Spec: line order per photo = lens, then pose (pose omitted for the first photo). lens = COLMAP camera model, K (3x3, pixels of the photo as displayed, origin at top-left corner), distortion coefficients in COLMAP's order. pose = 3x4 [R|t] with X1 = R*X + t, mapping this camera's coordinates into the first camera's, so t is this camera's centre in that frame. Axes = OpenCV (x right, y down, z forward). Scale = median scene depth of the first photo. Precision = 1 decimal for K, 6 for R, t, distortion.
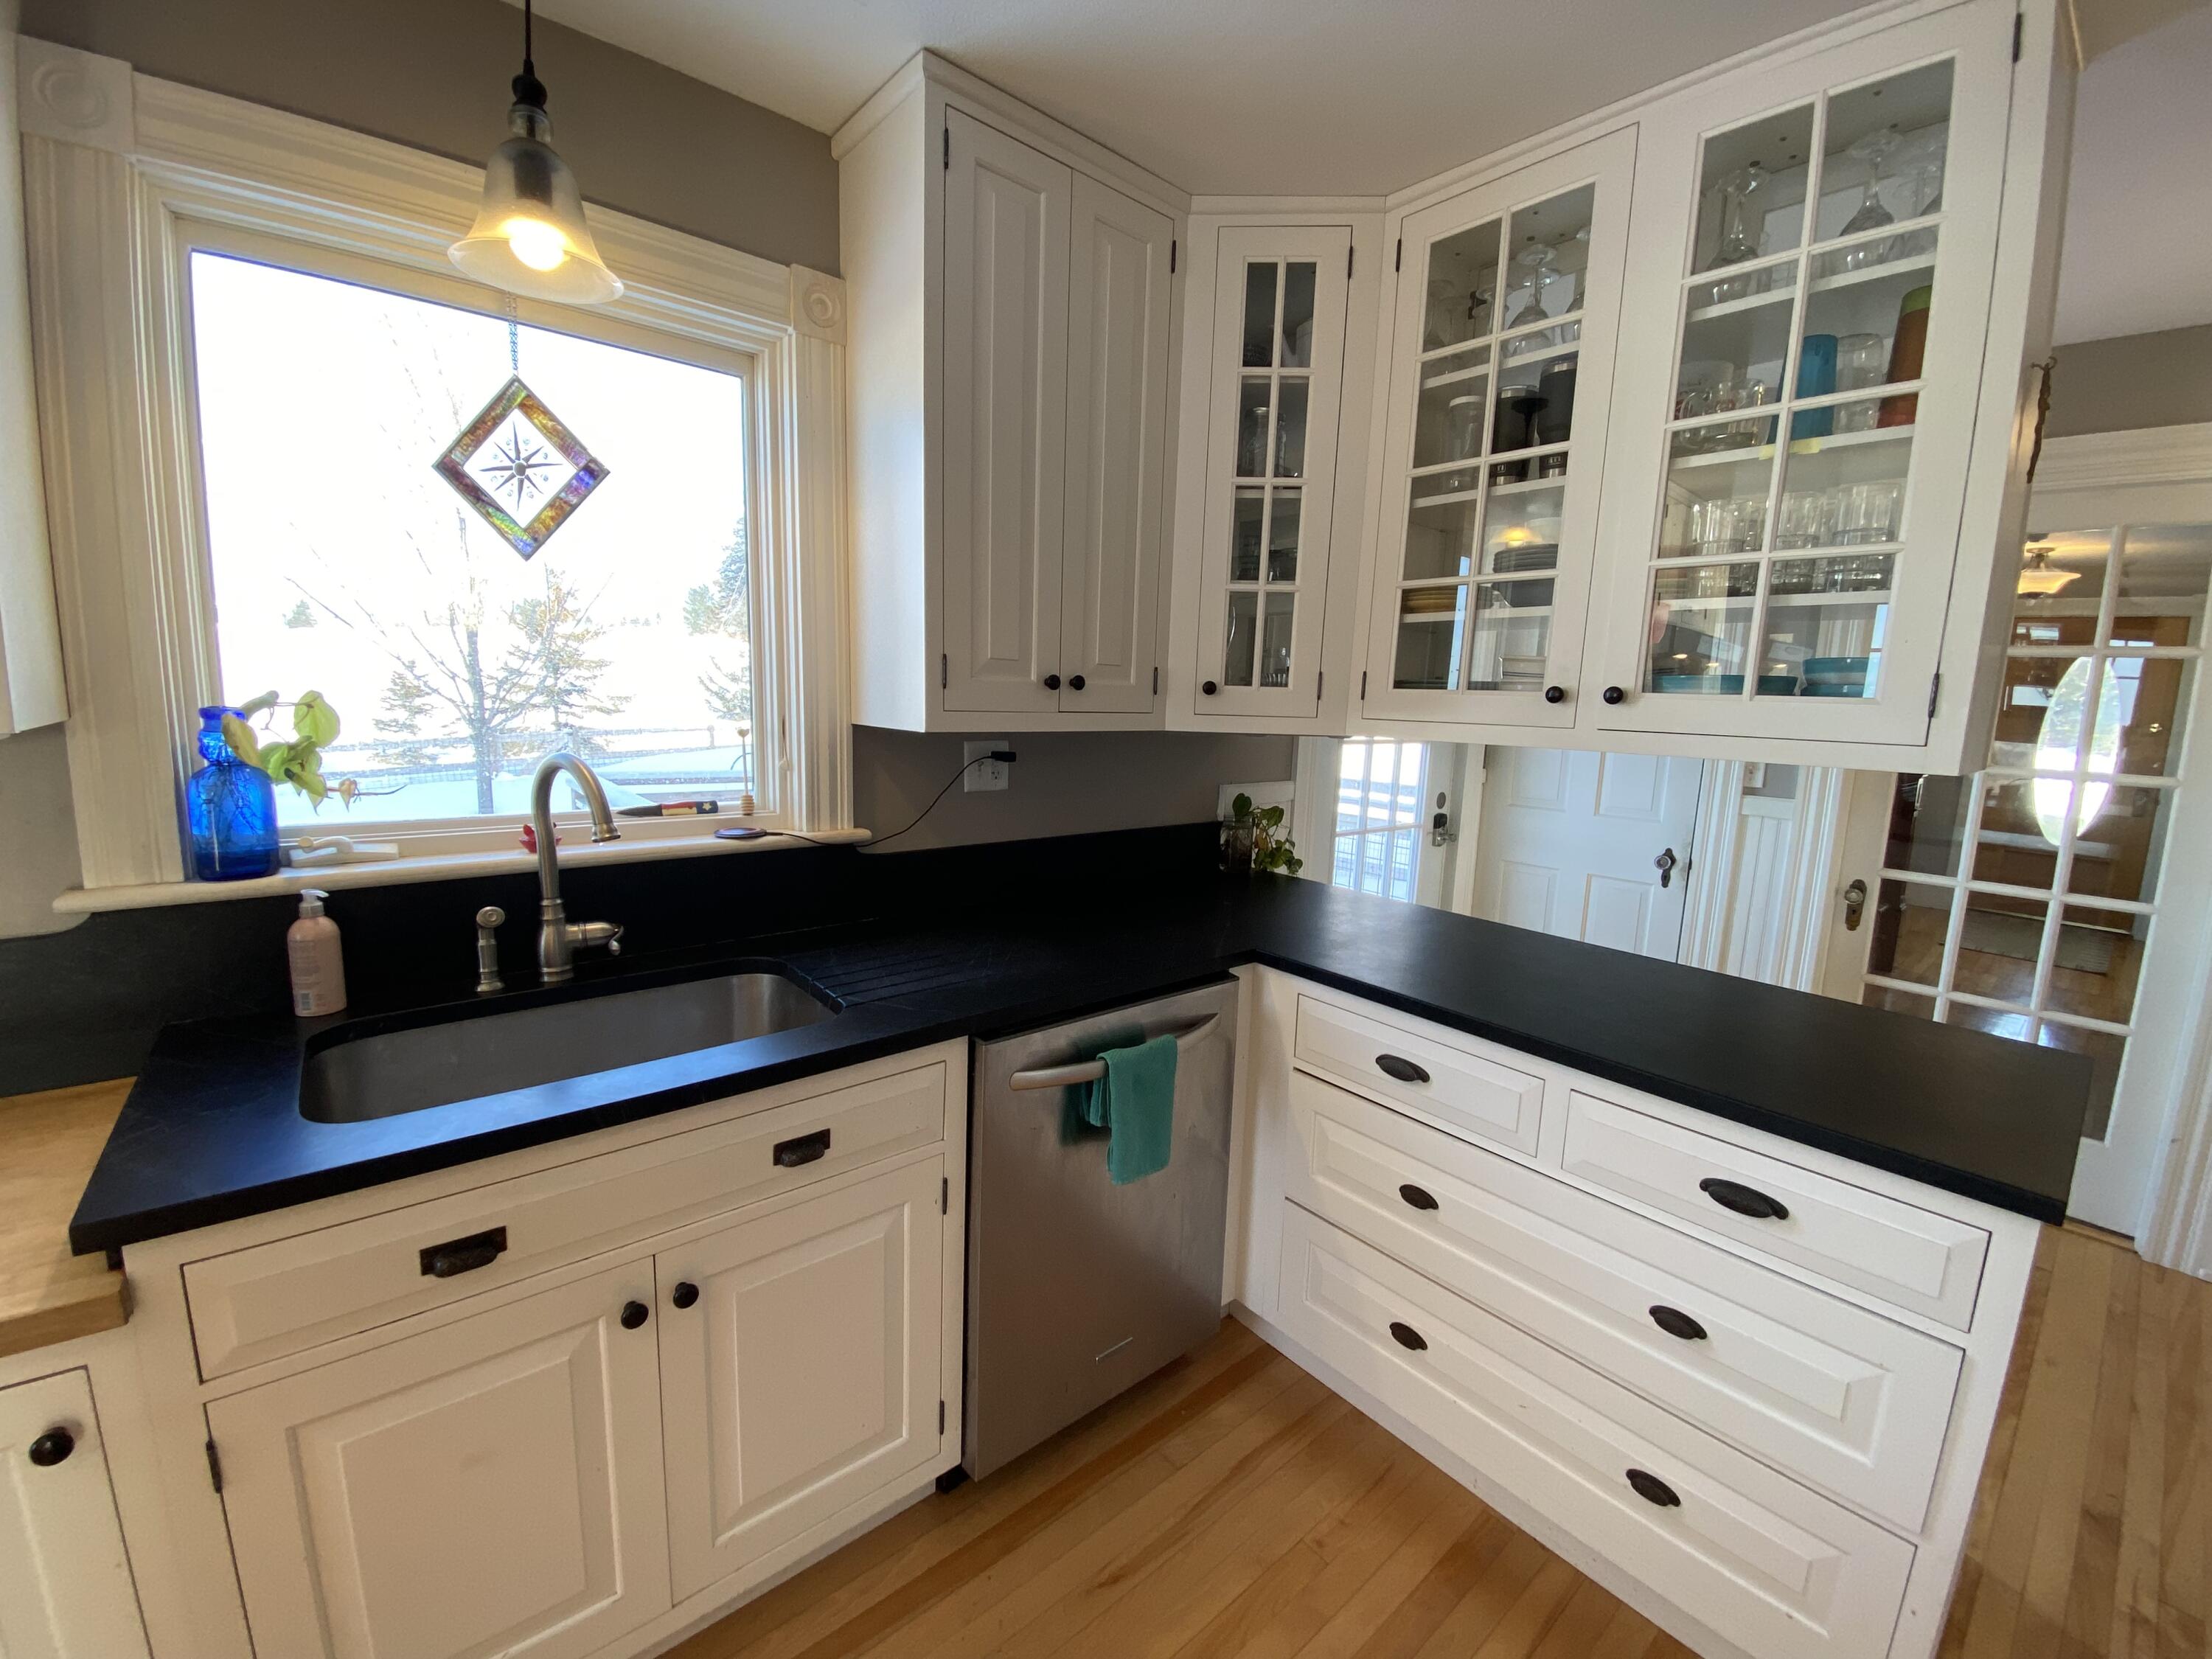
lens RADIAL K [[913.4, 0, 1106.0], [0, 913.4, 829.5], [0, 0, 1]] dist [0.023258, -0.000330]
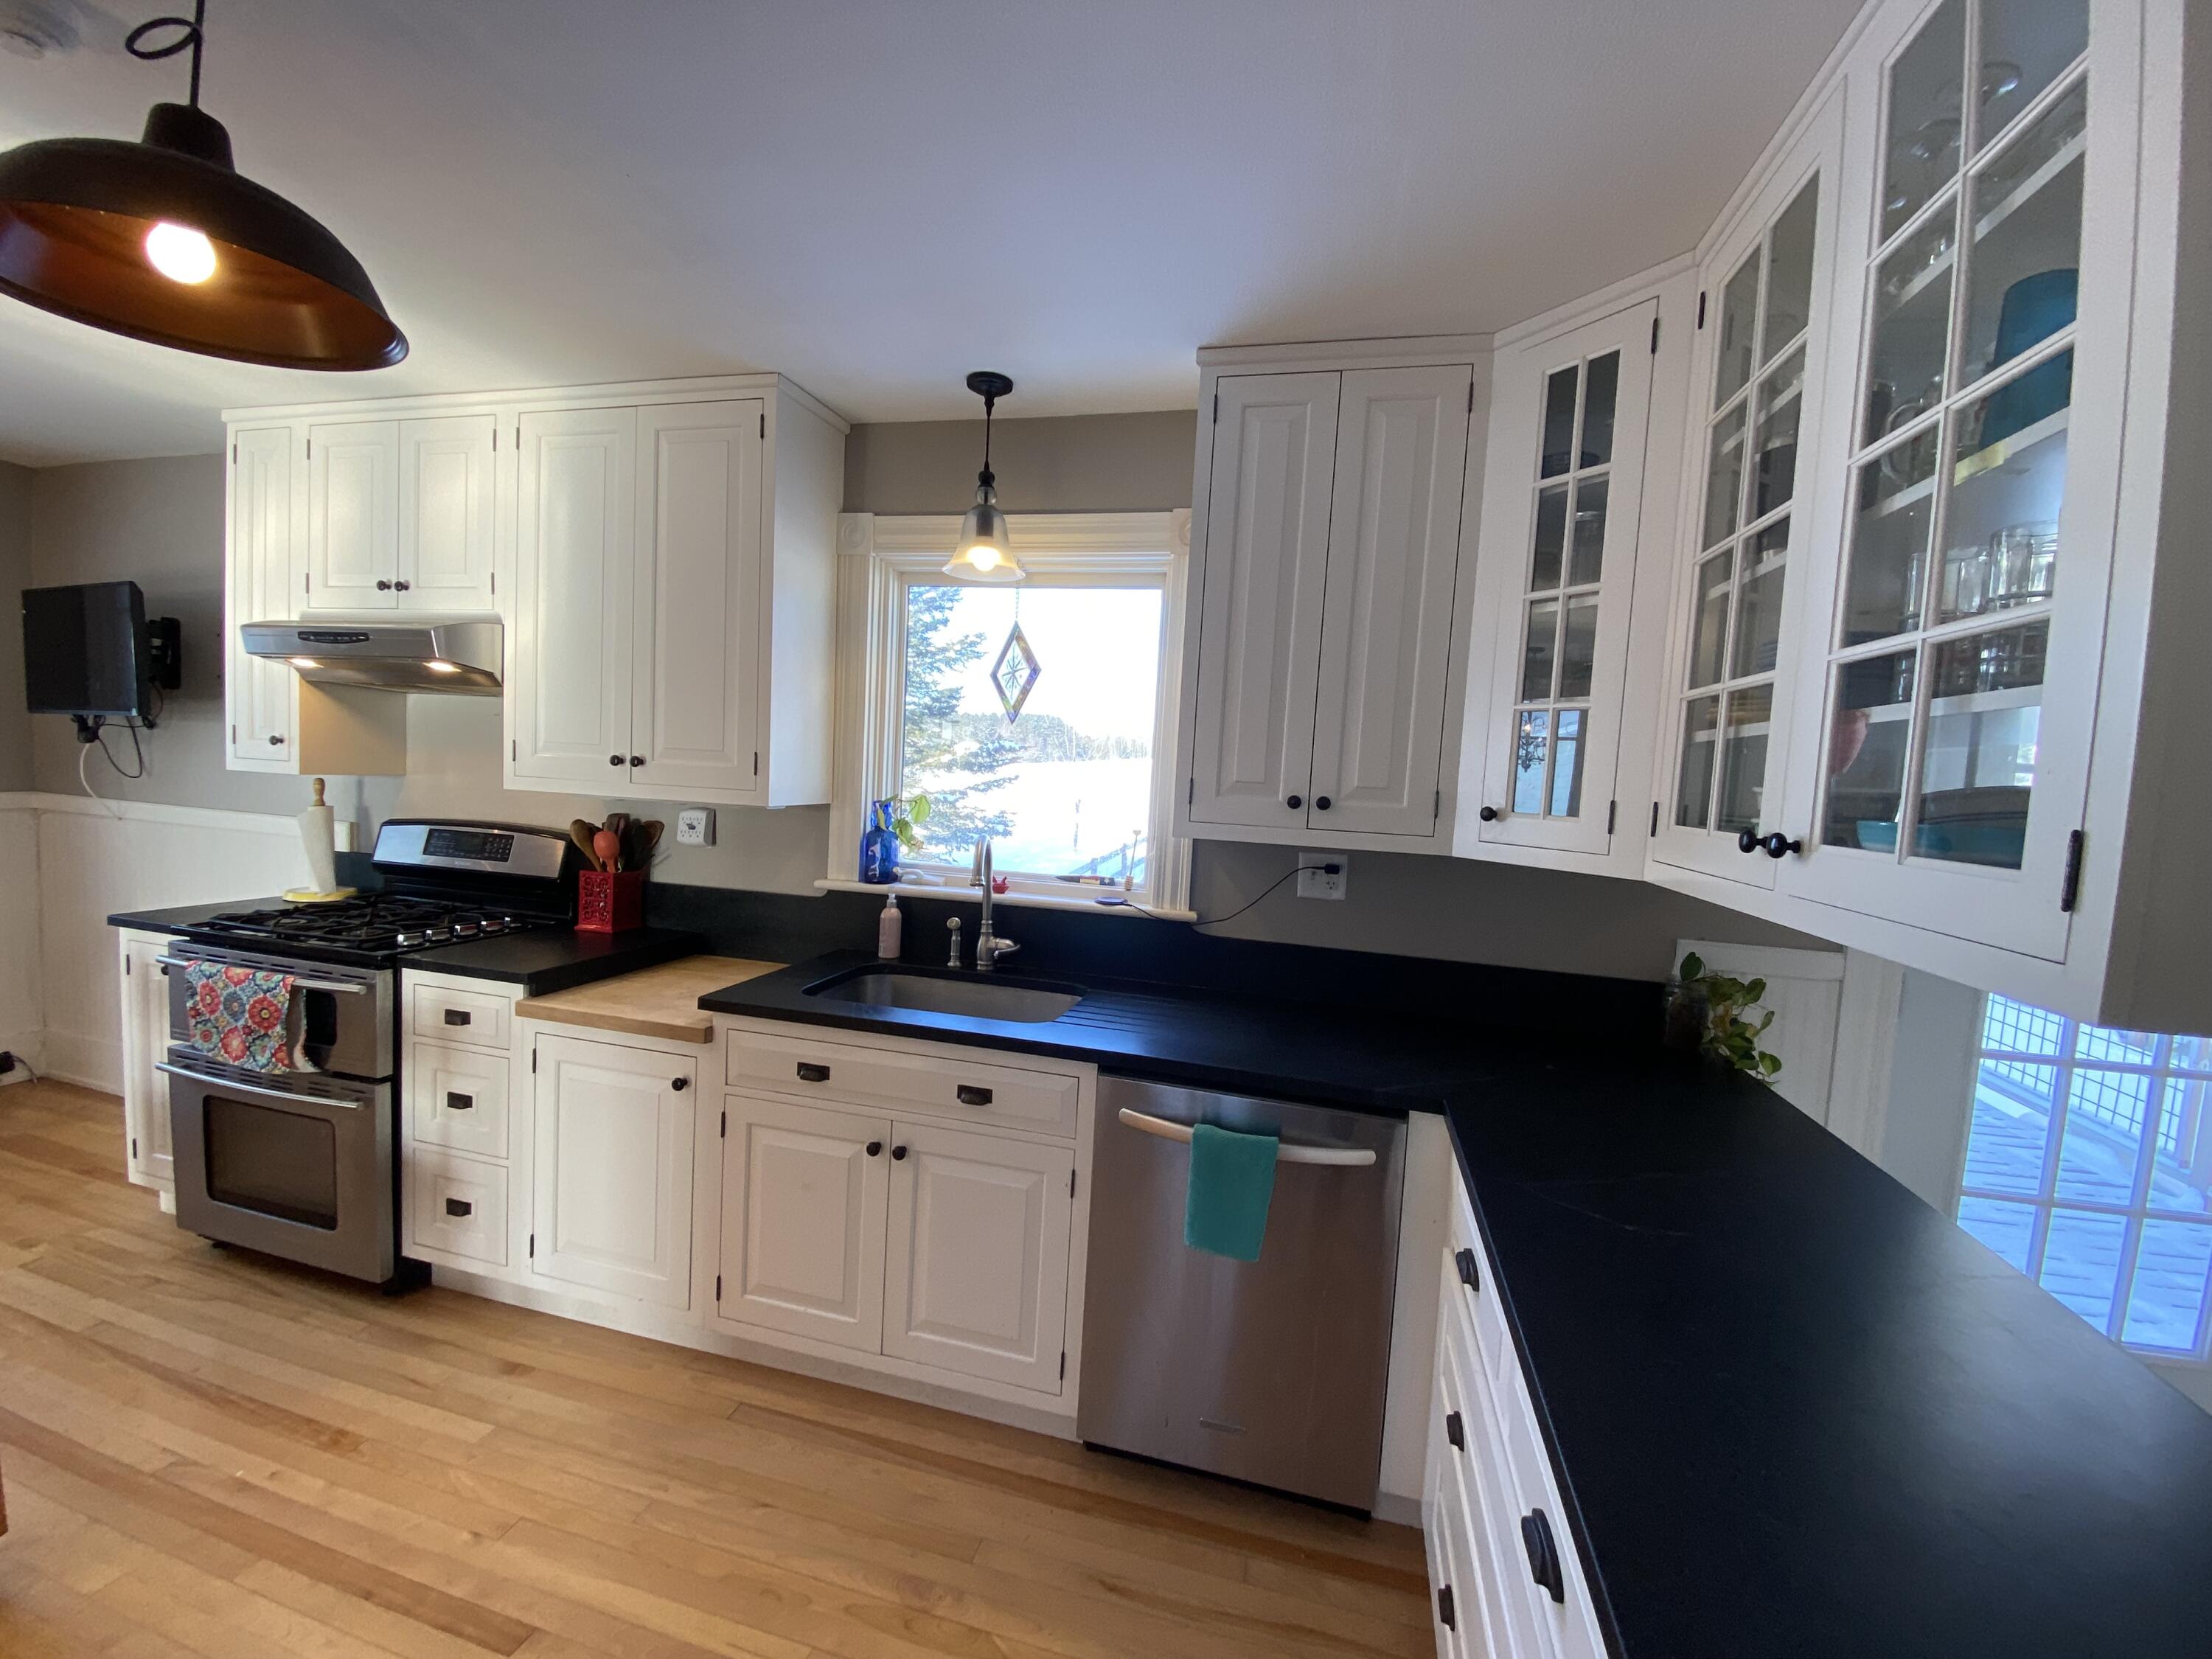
lens RADIAL K [[913.4, 0, 1106.0], [0, 913.4, 829.5], [0, 0, 1]] dist [0.023258, -0.000330]
pose [[0.577982, 0.055468, -0.814162, 0.783107], [-0.158076, 0.986400, -0.045017, -0.042863], [0.800593, 0.154719, 0.578890, 0.176176]]
